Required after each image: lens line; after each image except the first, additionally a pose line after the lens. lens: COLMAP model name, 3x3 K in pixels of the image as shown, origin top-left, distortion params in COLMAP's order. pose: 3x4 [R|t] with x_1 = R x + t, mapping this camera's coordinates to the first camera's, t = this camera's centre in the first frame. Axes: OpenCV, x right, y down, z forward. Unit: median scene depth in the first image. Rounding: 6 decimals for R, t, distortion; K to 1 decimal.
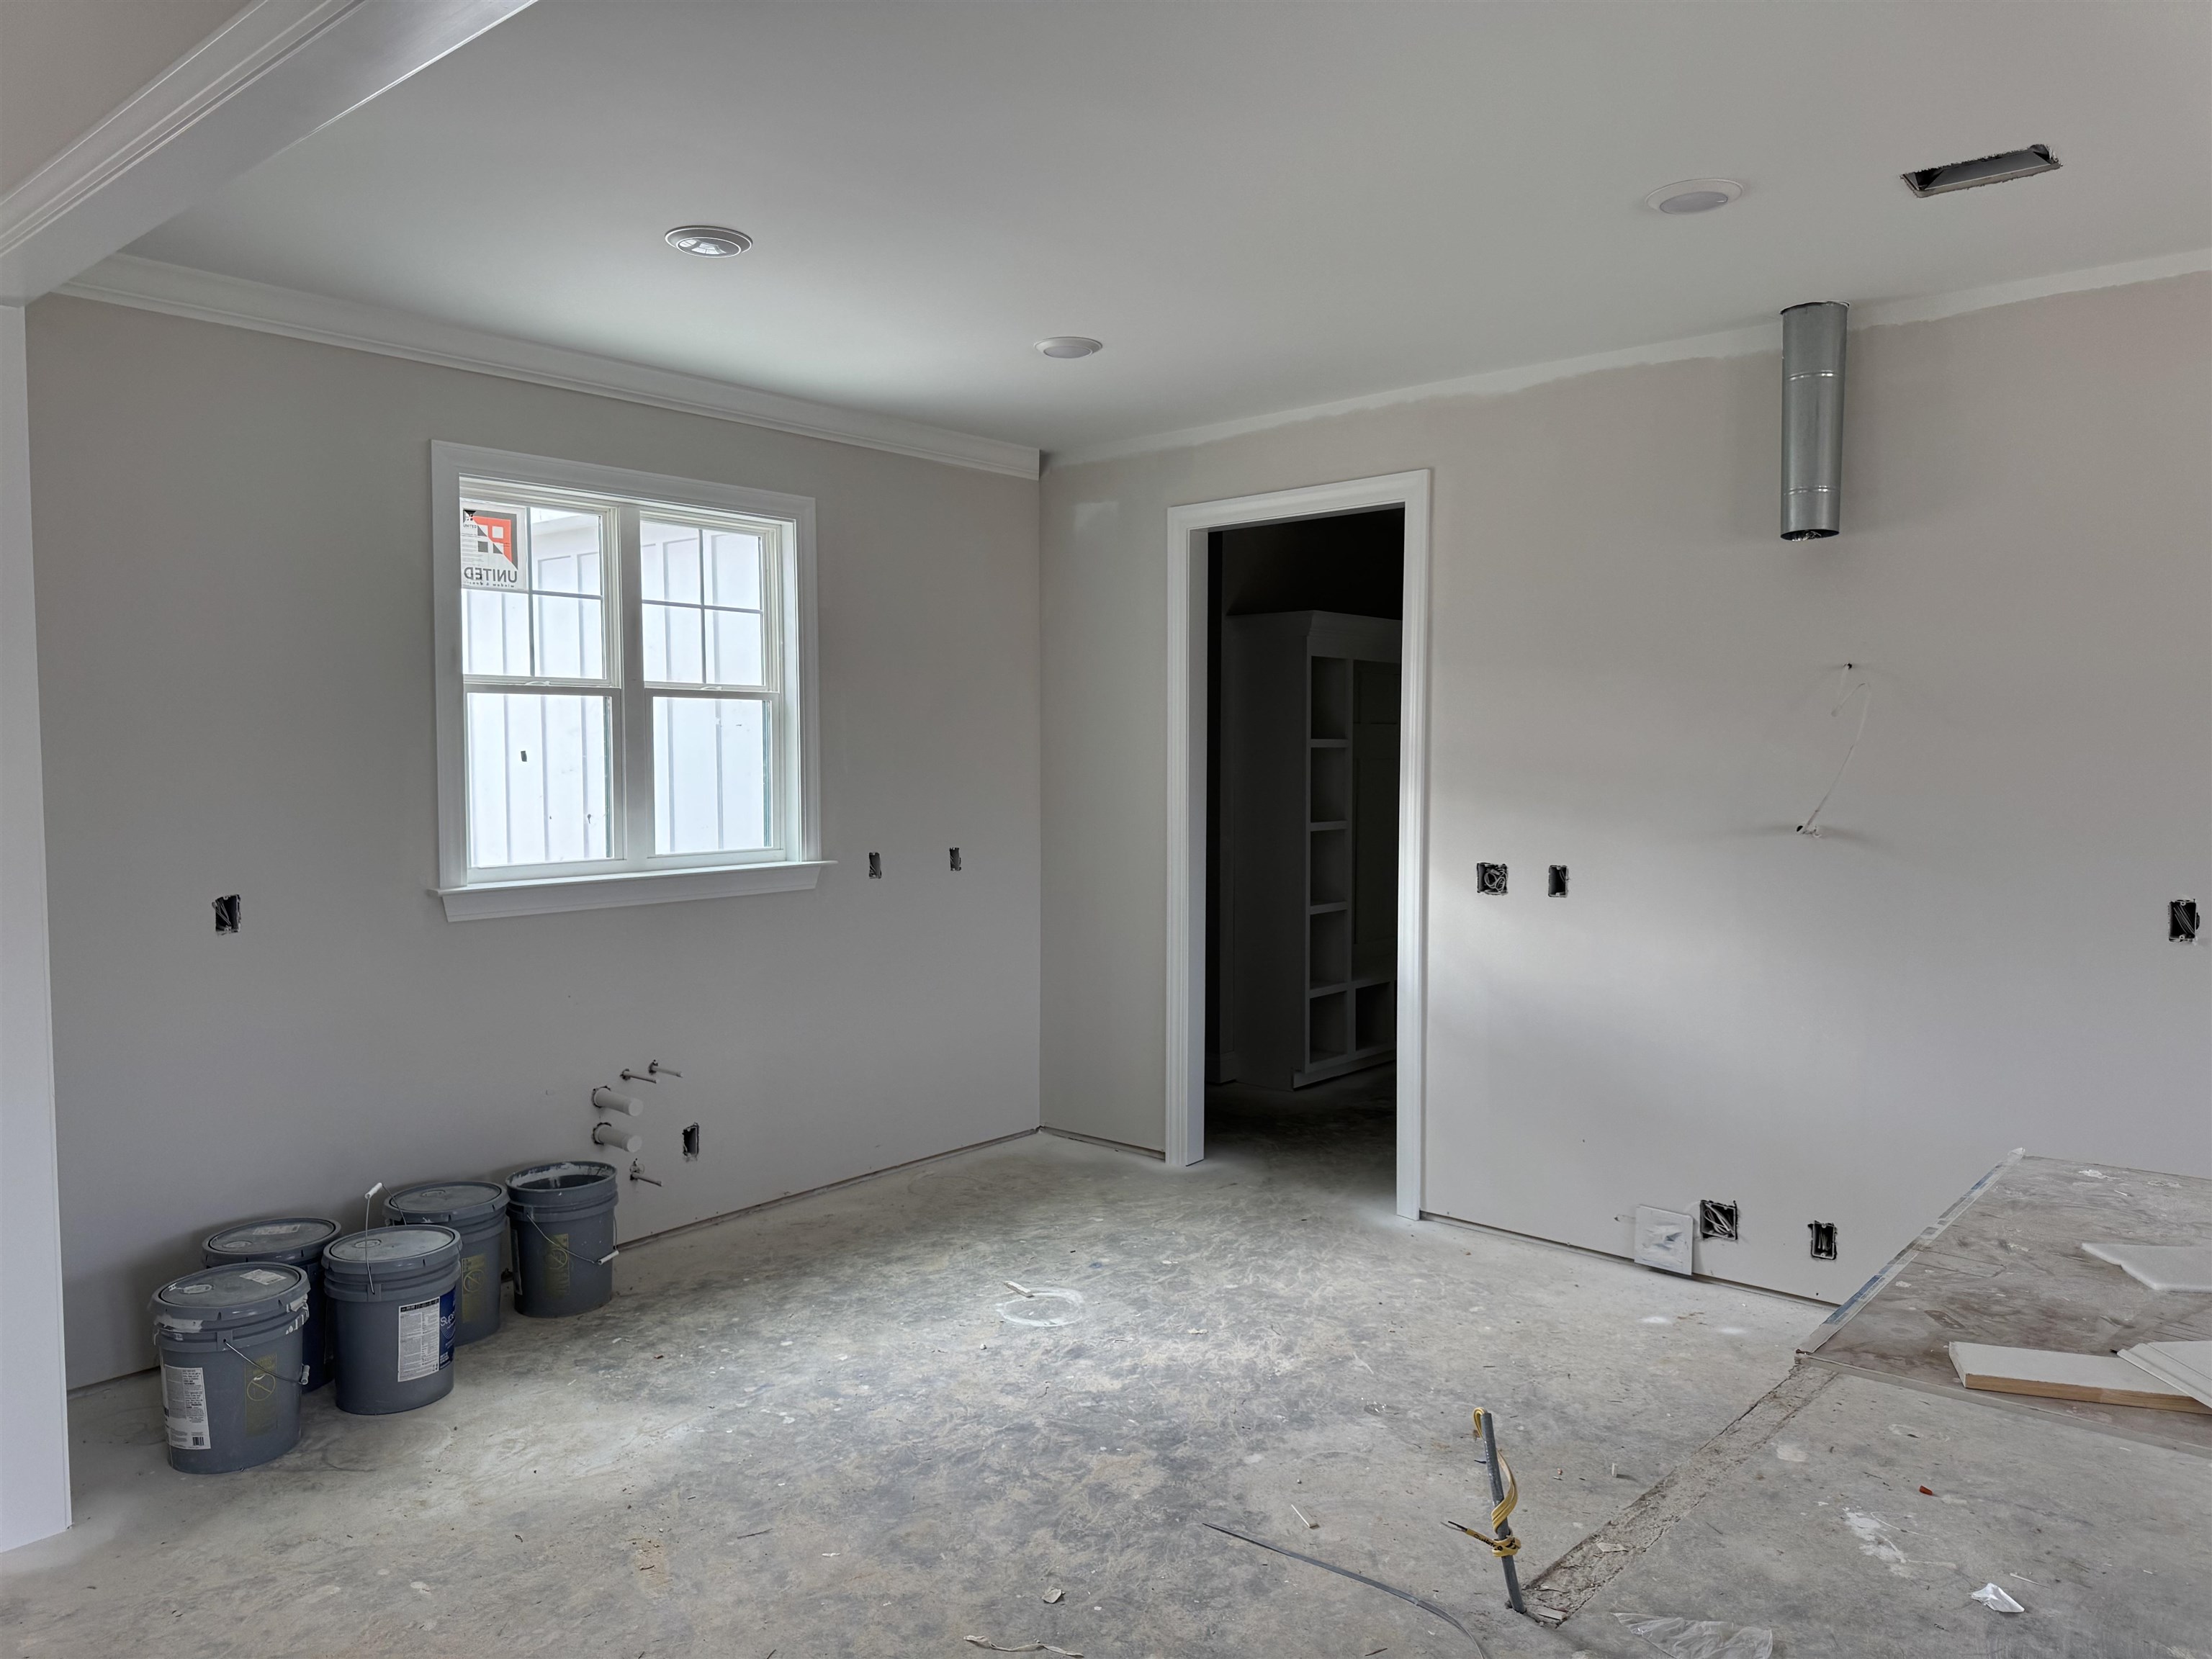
lens RADIAL K [[1559.1, 0, 1105.1], [0, 1559.1, 828.8], [0, 0, 1]] dist [0.086046, -0.082474]
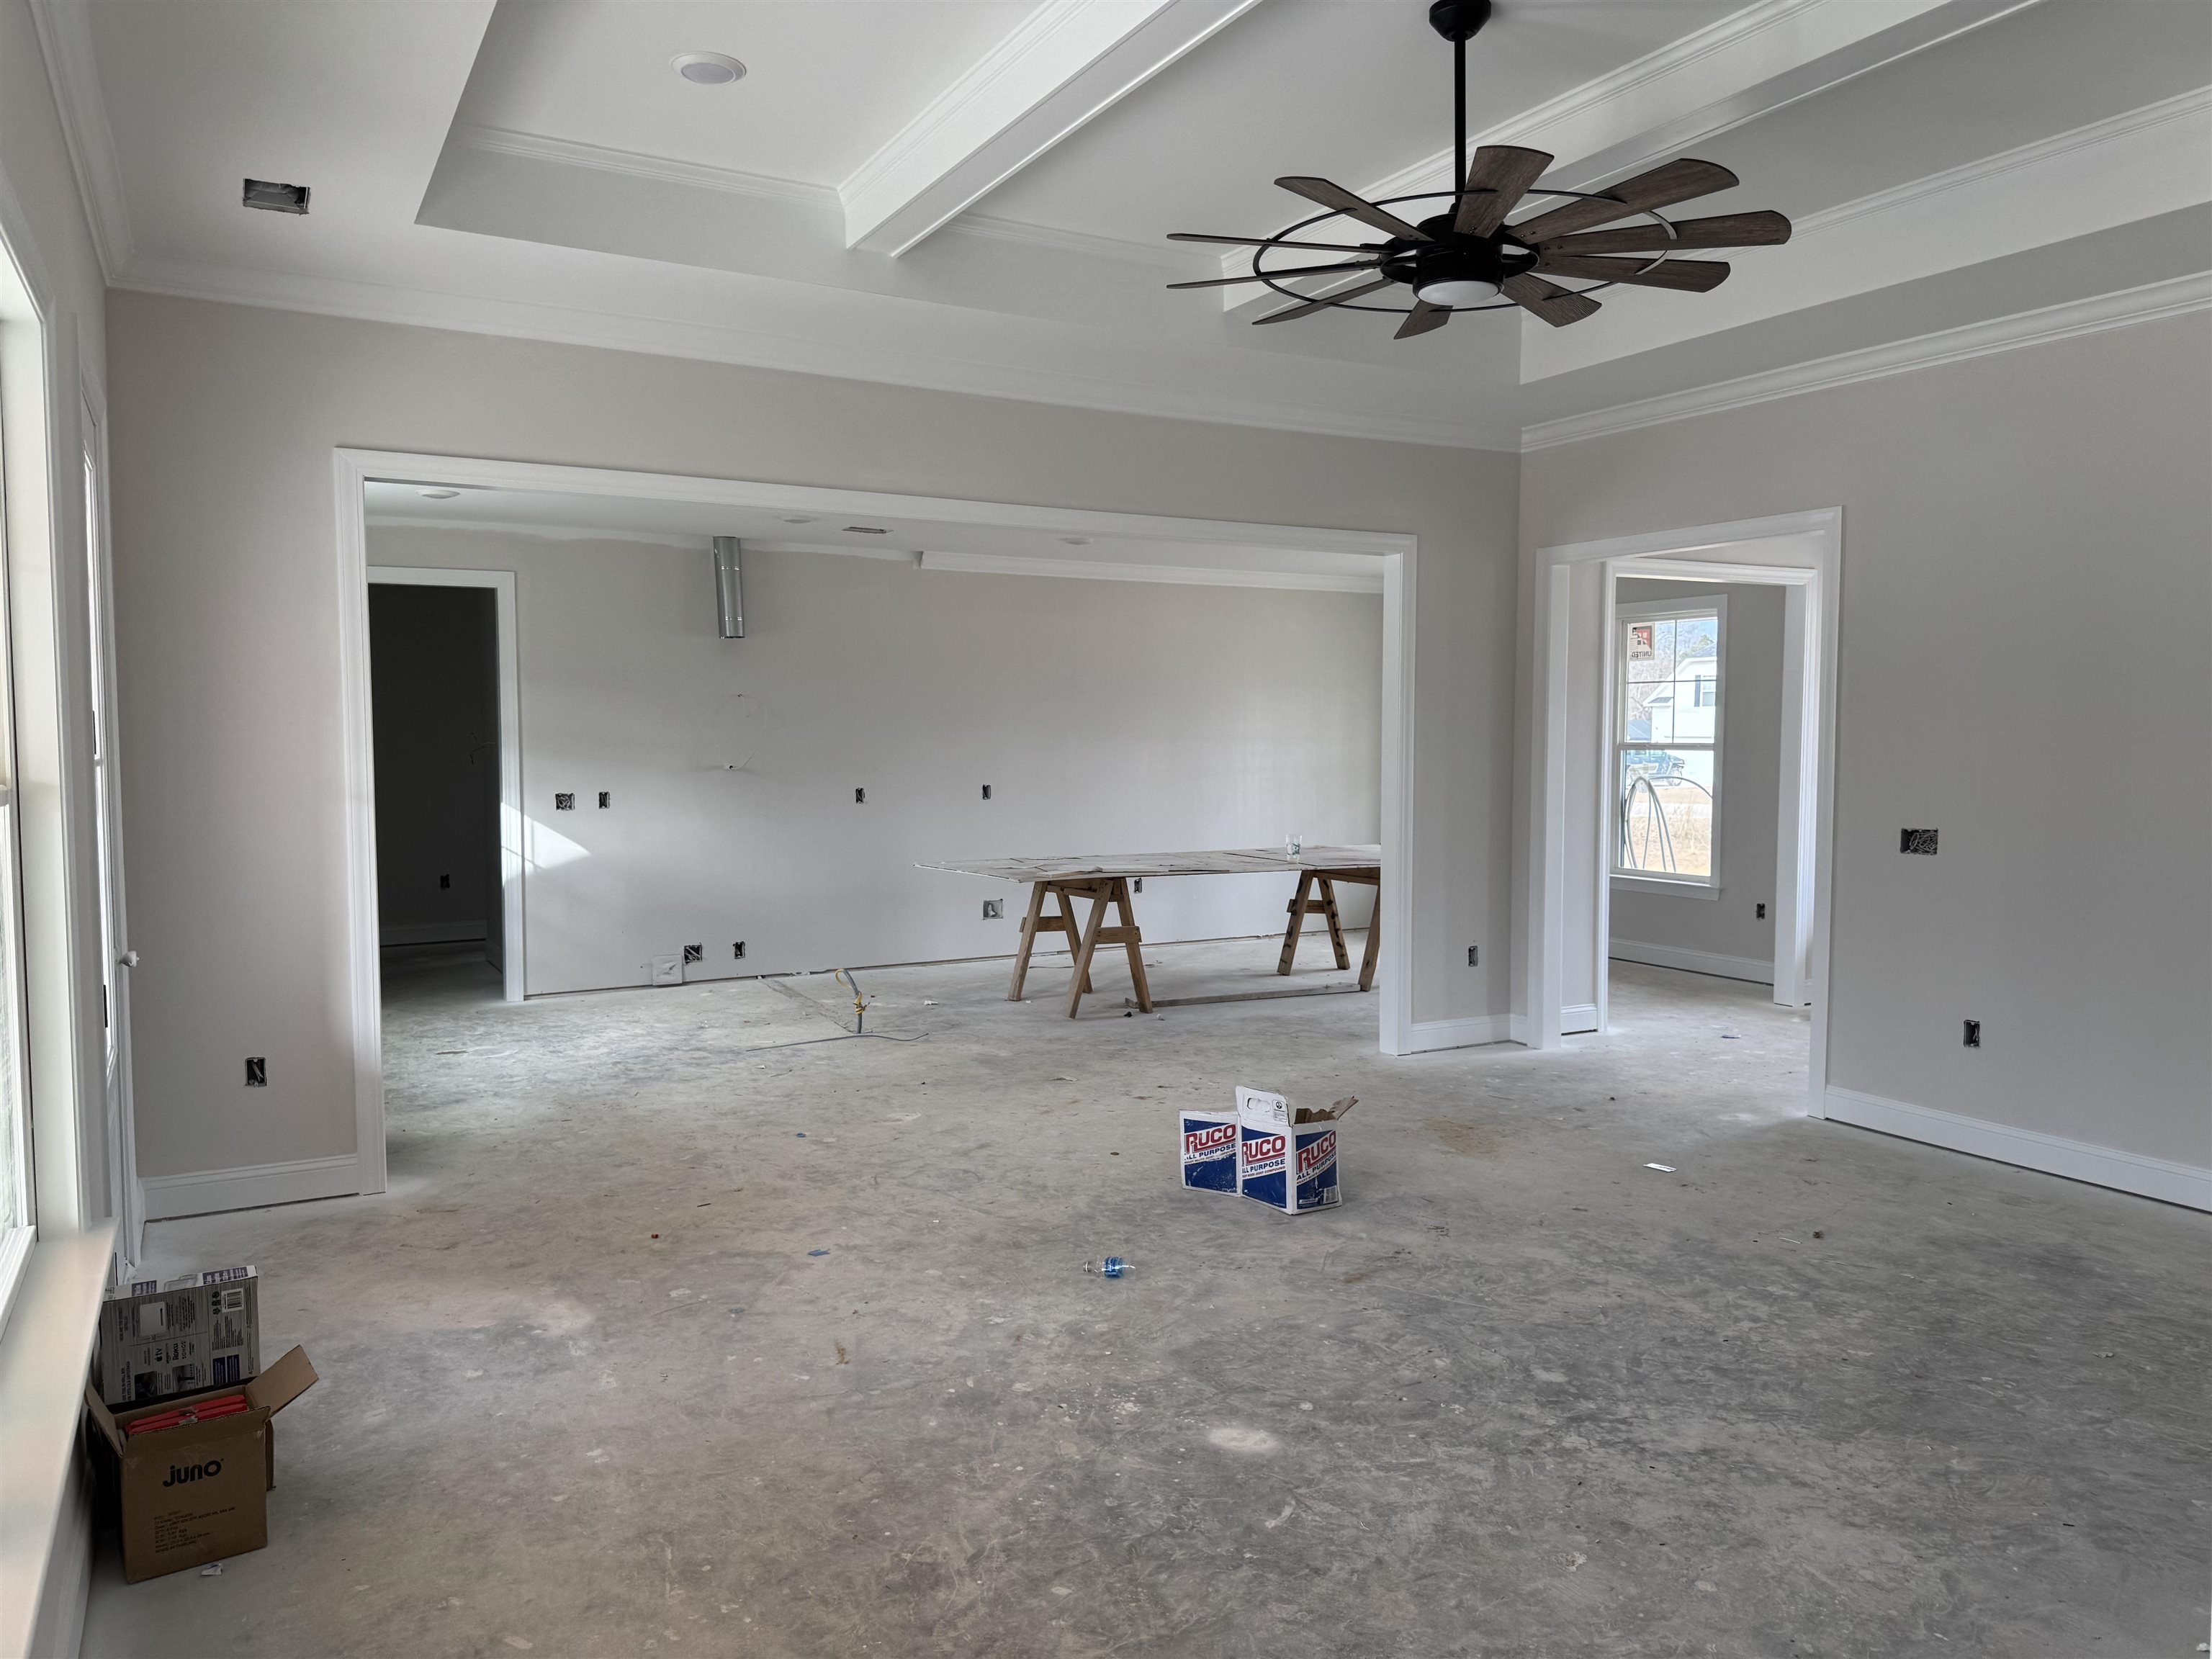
lens RADIAL K [[1559.1, 0, 1123.8], [0, 1559.1, 823.7], [0, 0, 1]] dist [0.086046, -0.082474]
pose [[0.332767, -0.060837, 0.941044, -1.367298], [0.049021, 0.997684, 0.047164, 0.003016], [-0.941734, 0.030436, 0.334979, -0.248358]]
